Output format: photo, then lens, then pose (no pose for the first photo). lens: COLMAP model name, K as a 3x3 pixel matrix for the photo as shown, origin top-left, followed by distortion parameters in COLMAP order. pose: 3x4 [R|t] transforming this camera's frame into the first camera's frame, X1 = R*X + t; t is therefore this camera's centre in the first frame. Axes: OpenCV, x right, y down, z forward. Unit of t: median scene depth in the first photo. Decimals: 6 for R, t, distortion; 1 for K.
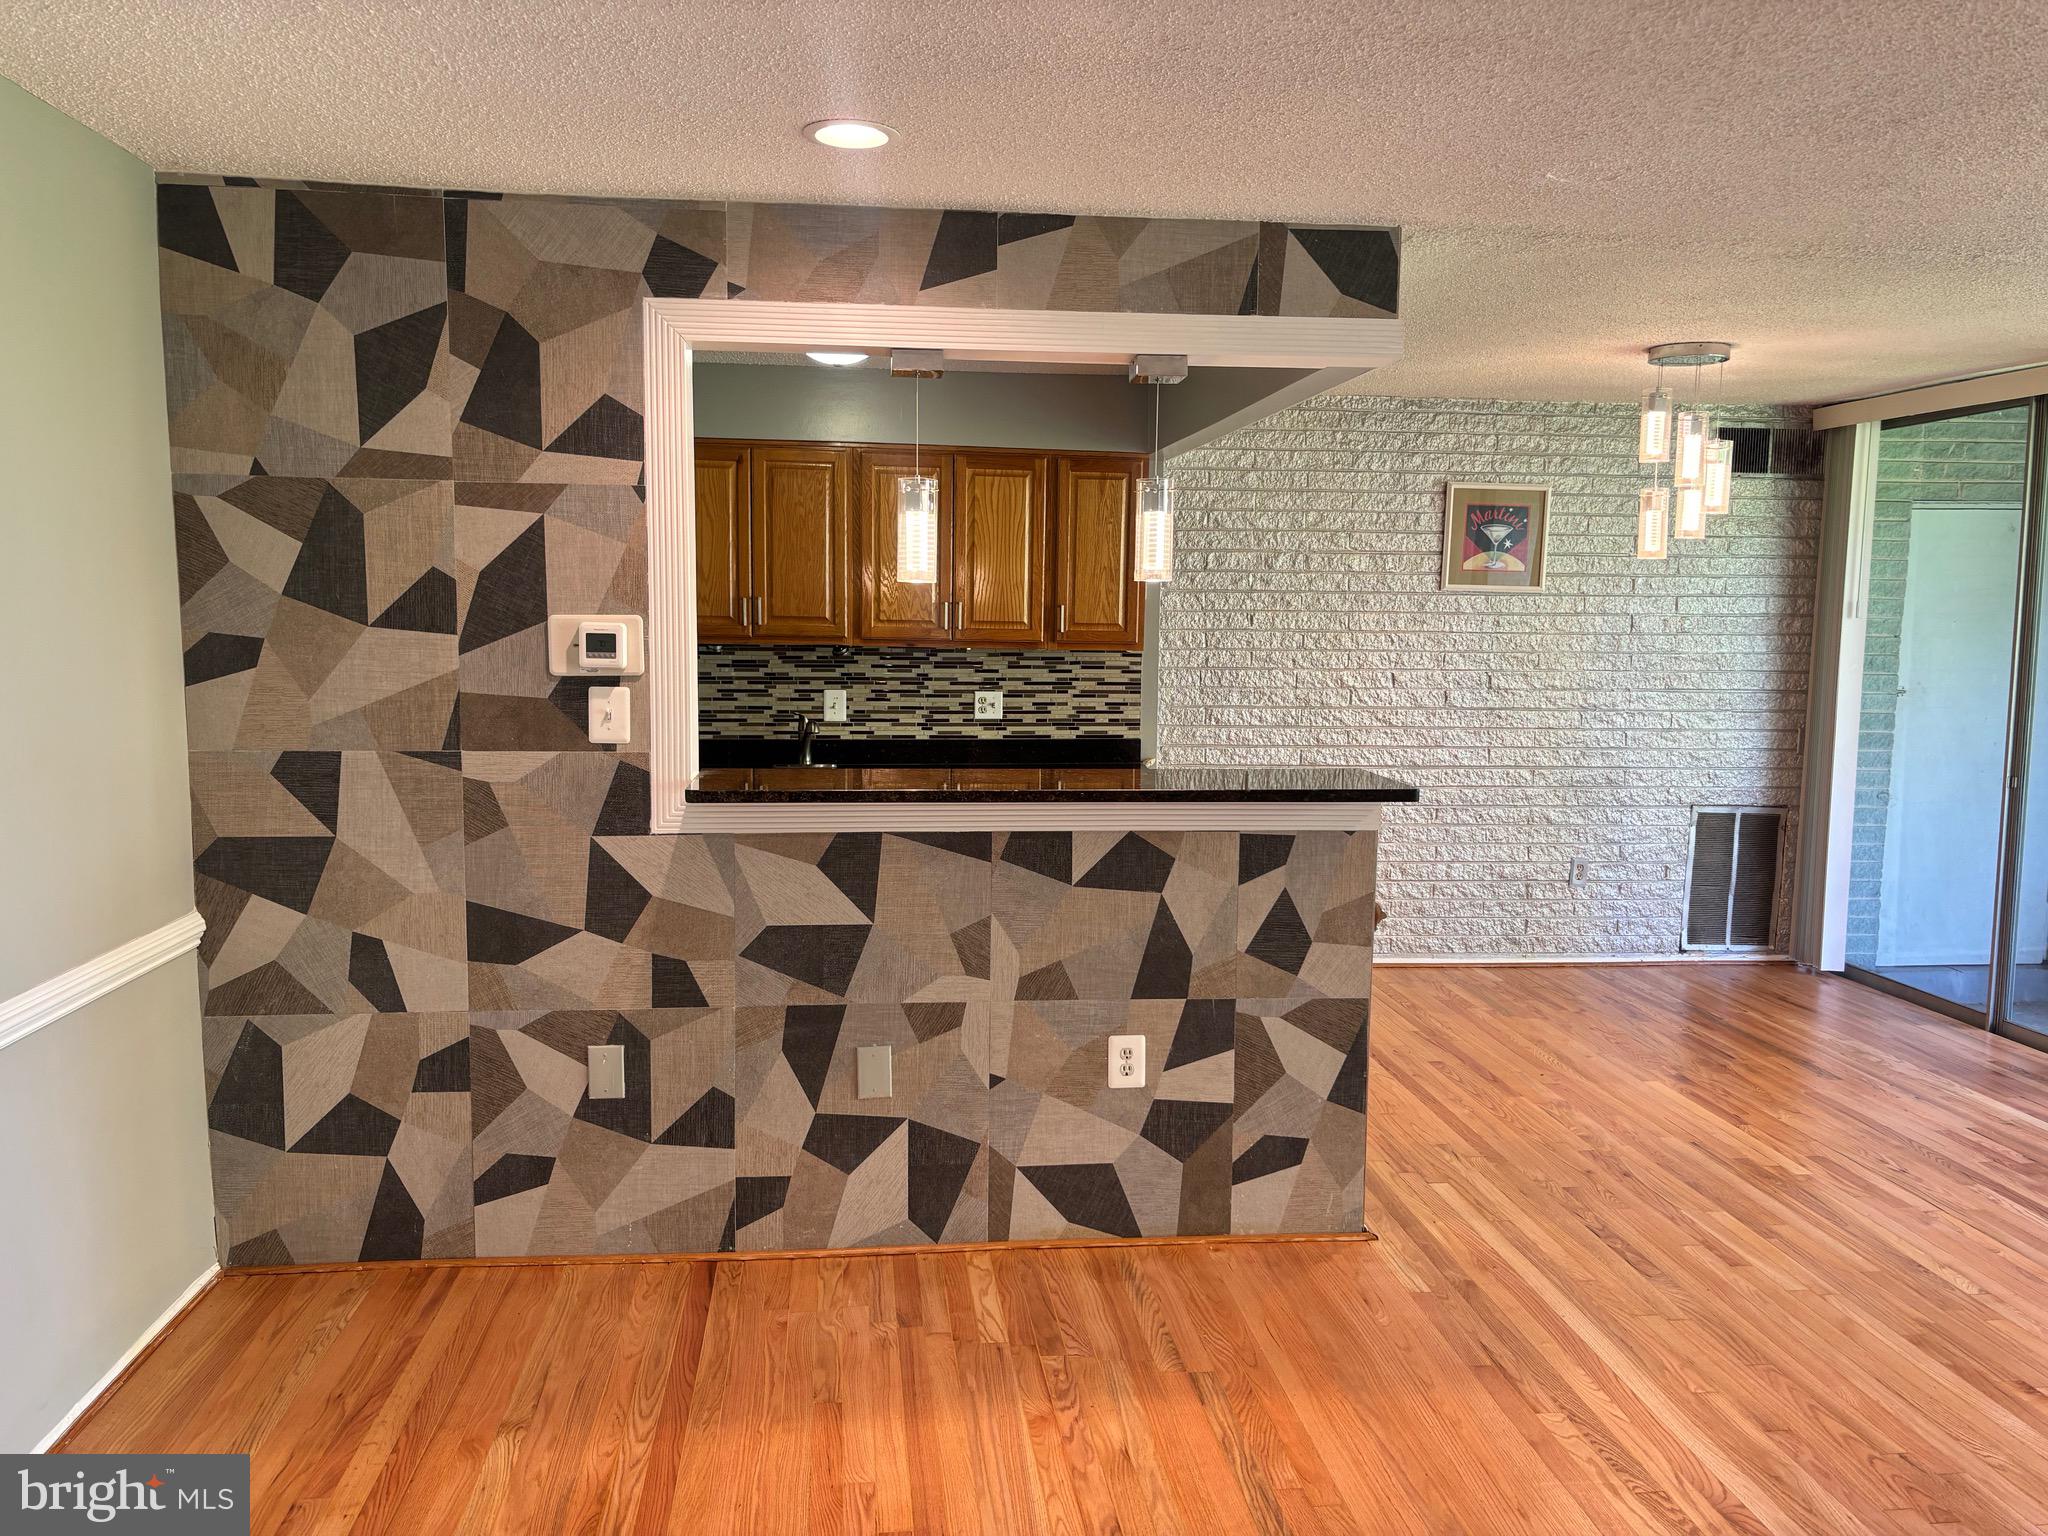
lens RADIAL K [[1550.2, 0, 1033.1], [0, 1550.2, 771.2], [0, 0, 1]] dist [0.048661, -0.054140]
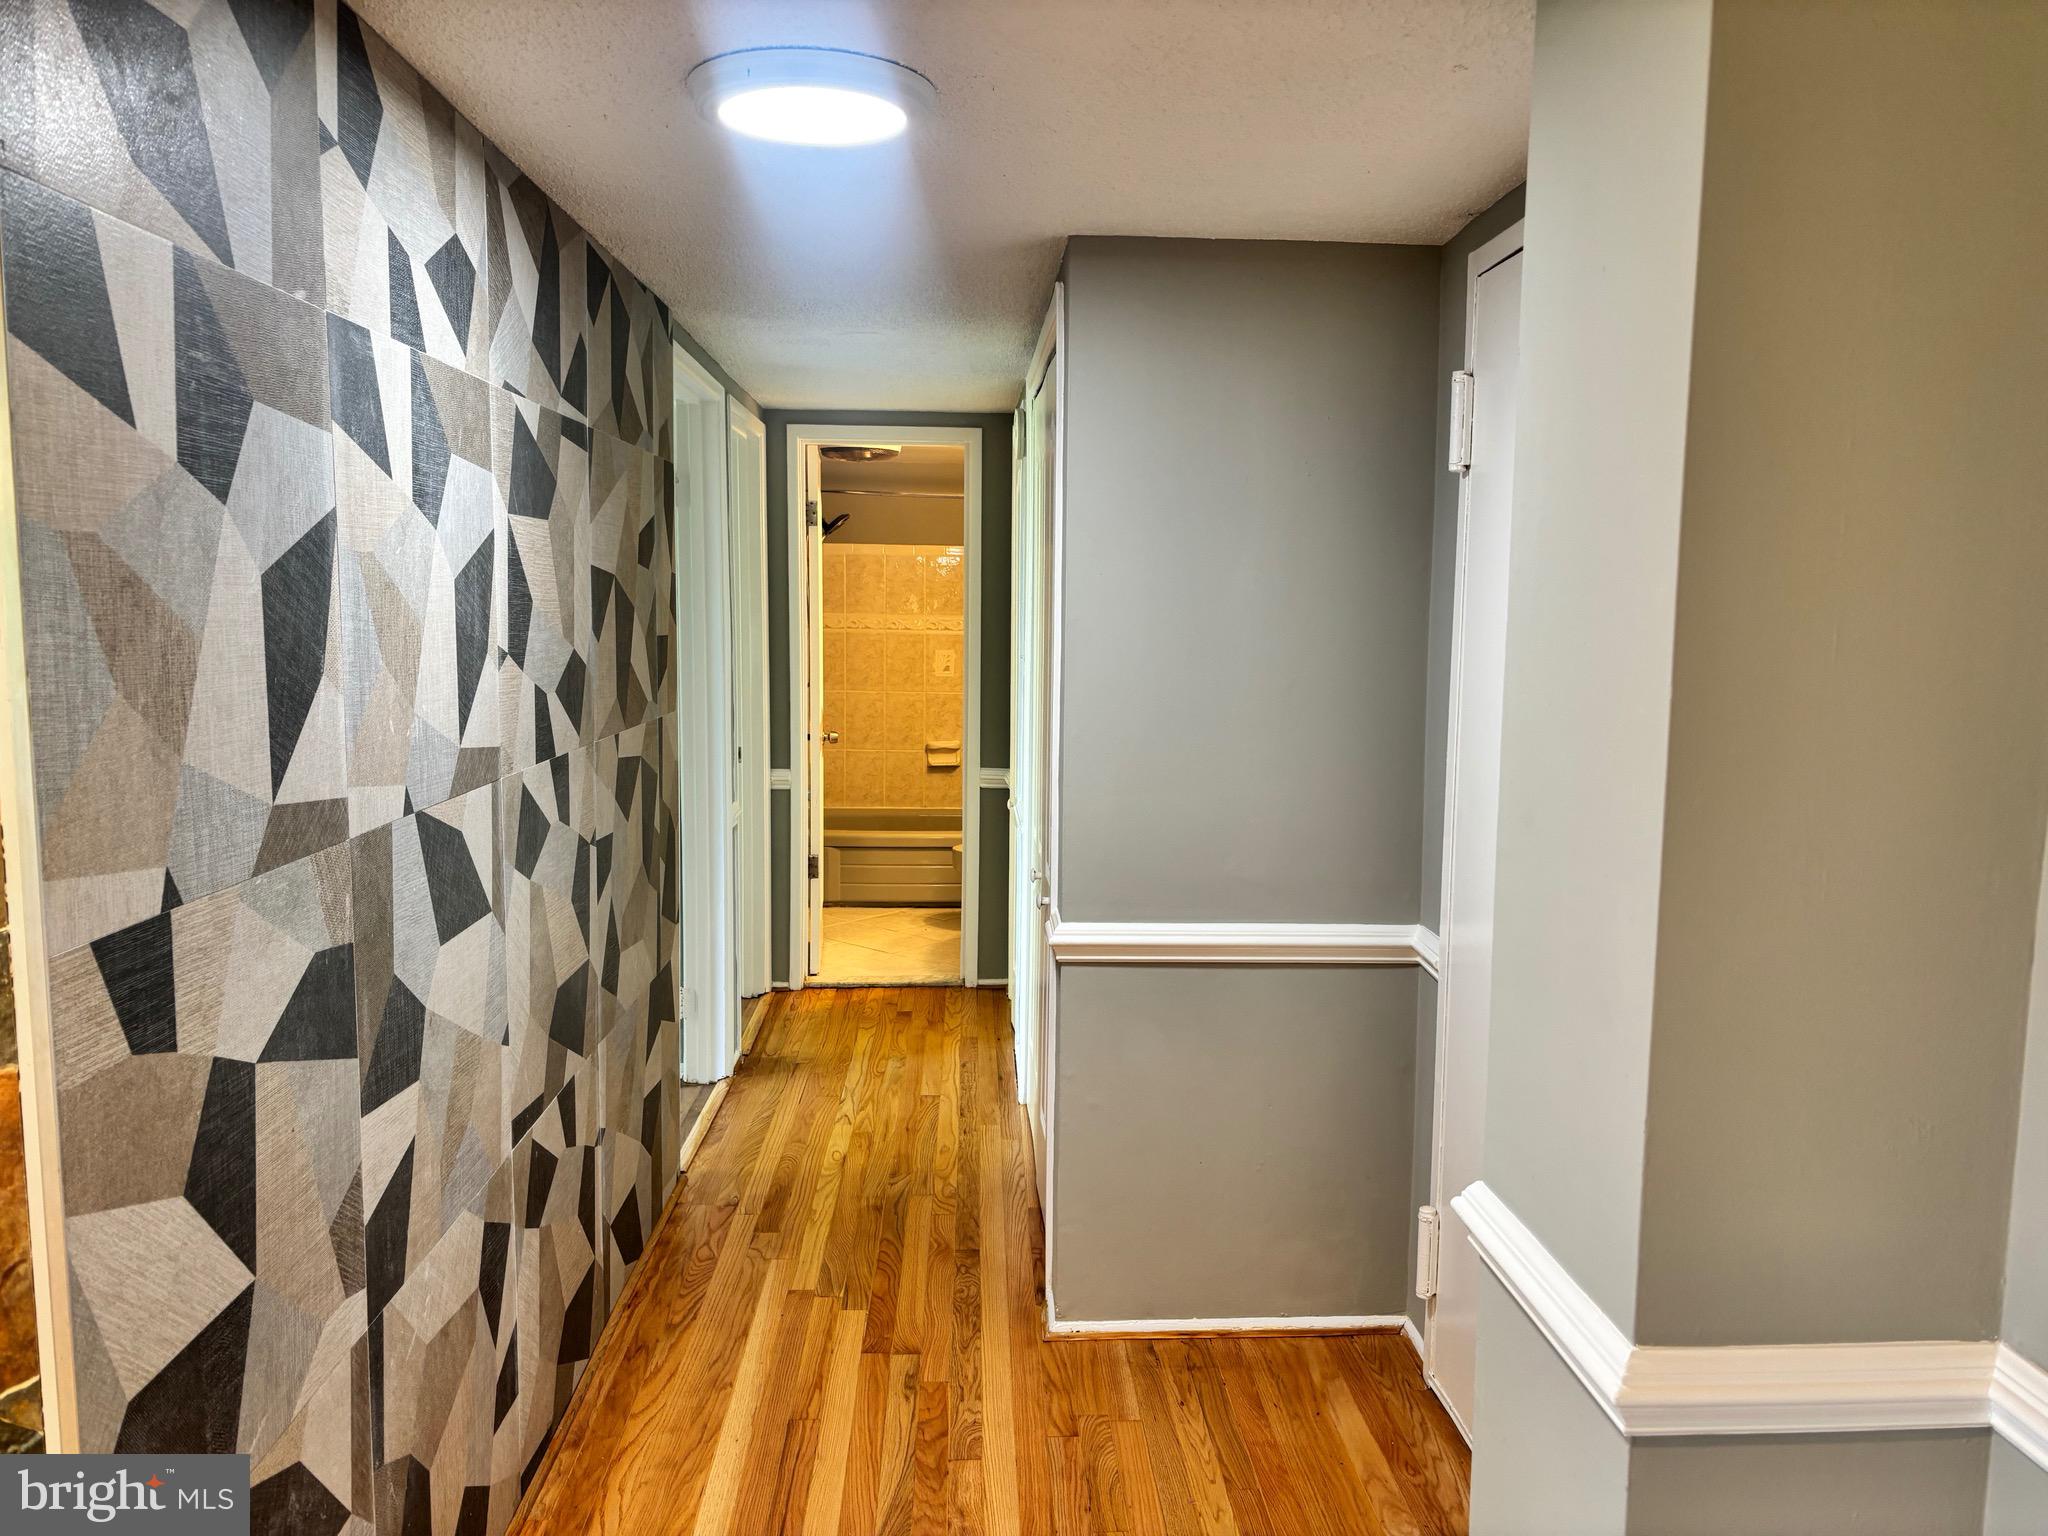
lens RADIAL K [[1550.2, 0, 1027.8], [0, 1550.2, 766.1], [0, 0, 1]] dist [0.048661, -0.054140]
pose [[0.075968, -0.119753, 0.989893, -0.790601], [0.099639, 0.988704, 0.111963, -0.224113], [-0.992119, 0.090127, 0.087042, 0.655017]]
